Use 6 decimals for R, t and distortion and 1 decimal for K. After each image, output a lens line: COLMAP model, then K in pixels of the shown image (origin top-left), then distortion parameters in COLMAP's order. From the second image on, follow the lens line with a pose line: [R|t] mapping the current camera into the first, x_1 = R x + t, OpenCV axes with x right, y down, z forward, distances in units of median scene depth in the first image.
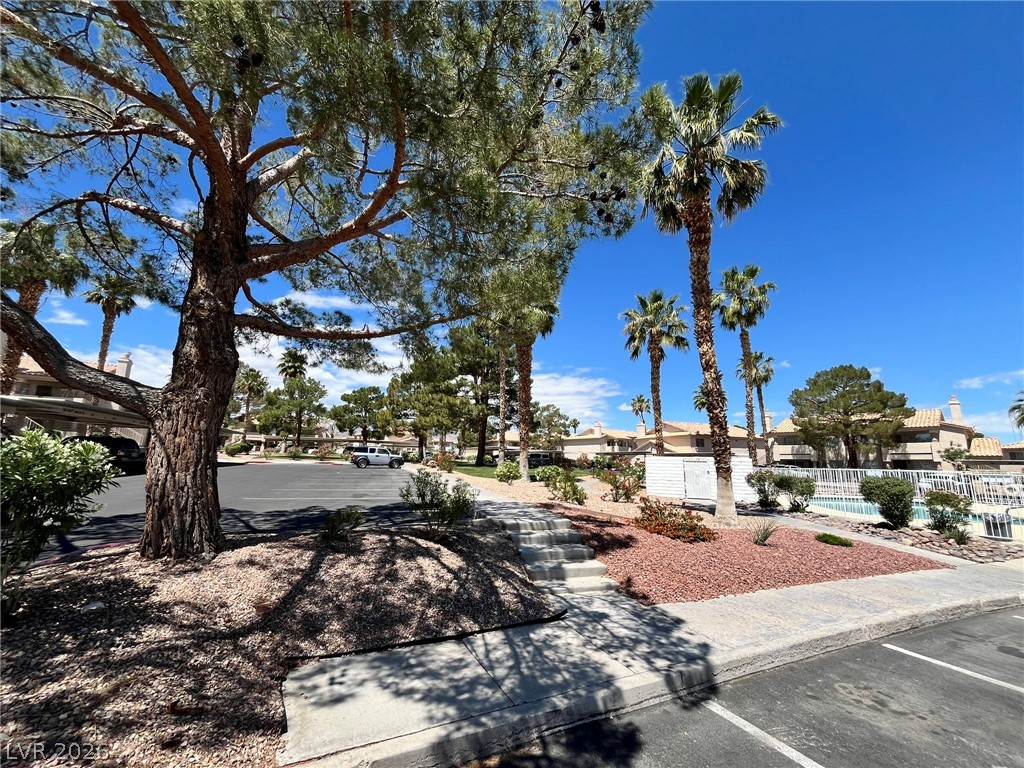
lens RADIAL K [[423.7, 0, 506.8], [0, 423.7, 395.7], [0, 0, 1]] dist [-0.000645, -0.000071]
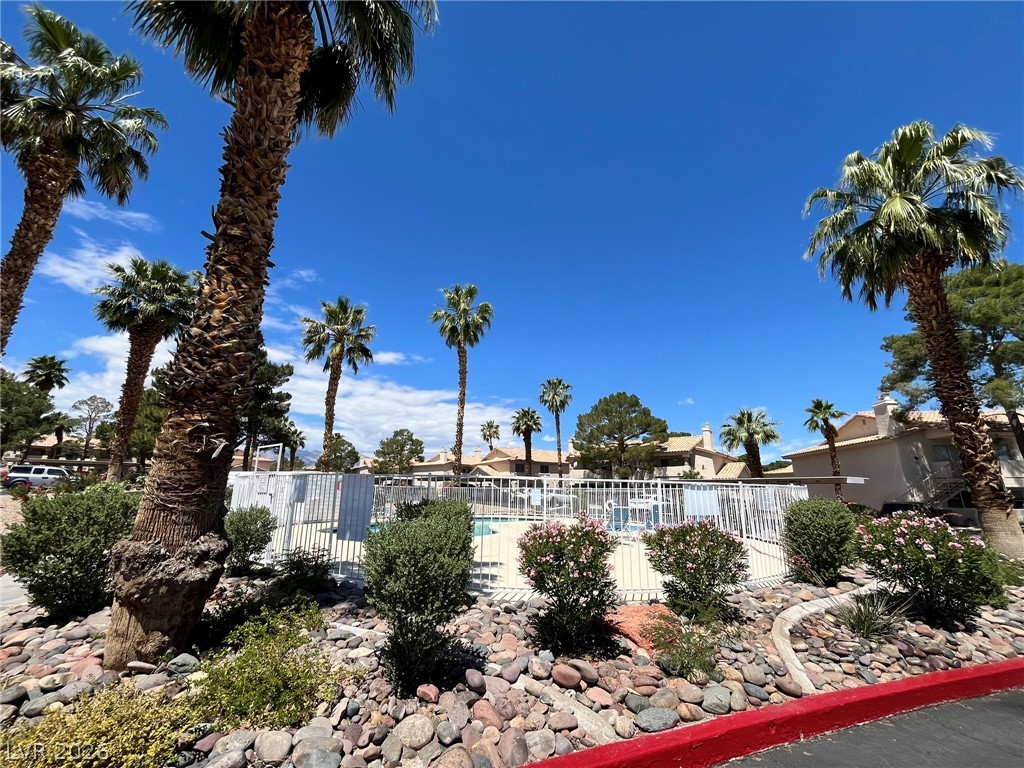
lens RADIAL K [[423.7, 0, 506.8], [0, 423.7, 395.7], [0, 0, 1]] dist [-0.000645, -0.000071]
pose [[0.986004, 0.031456, 0.163727, 0.179985], [-0.019925, 0.997234, -0.071600, 0.009368], [-0.165526, 0.067336, 0.983904, 0.008939]]
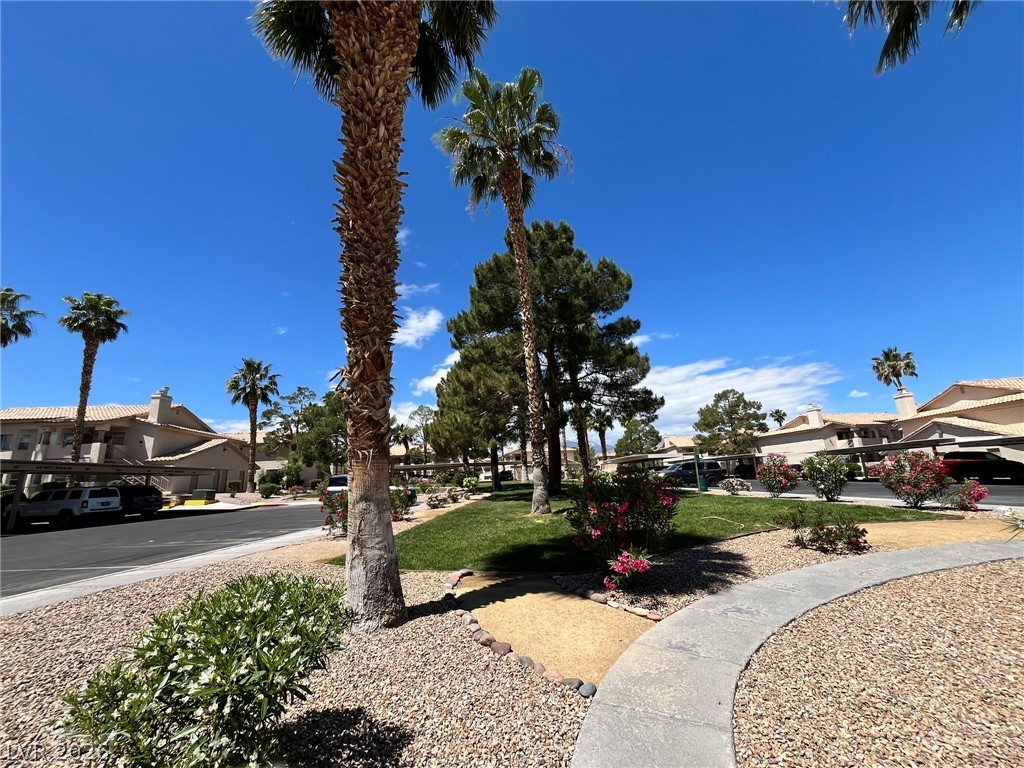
lens RADIAL K [[408.8, 0, 512.0], [0, 408.8, 384.0], [0, 0, 1]] dist [-0.000142, -0.000019]
pose [[0.903319, -0.159422, -0.398245, 0.051943], [0.130366, 0.986491, -0.099199, 0.032617], [0.408680, 0.037691, 0.911899, 0.234083]]
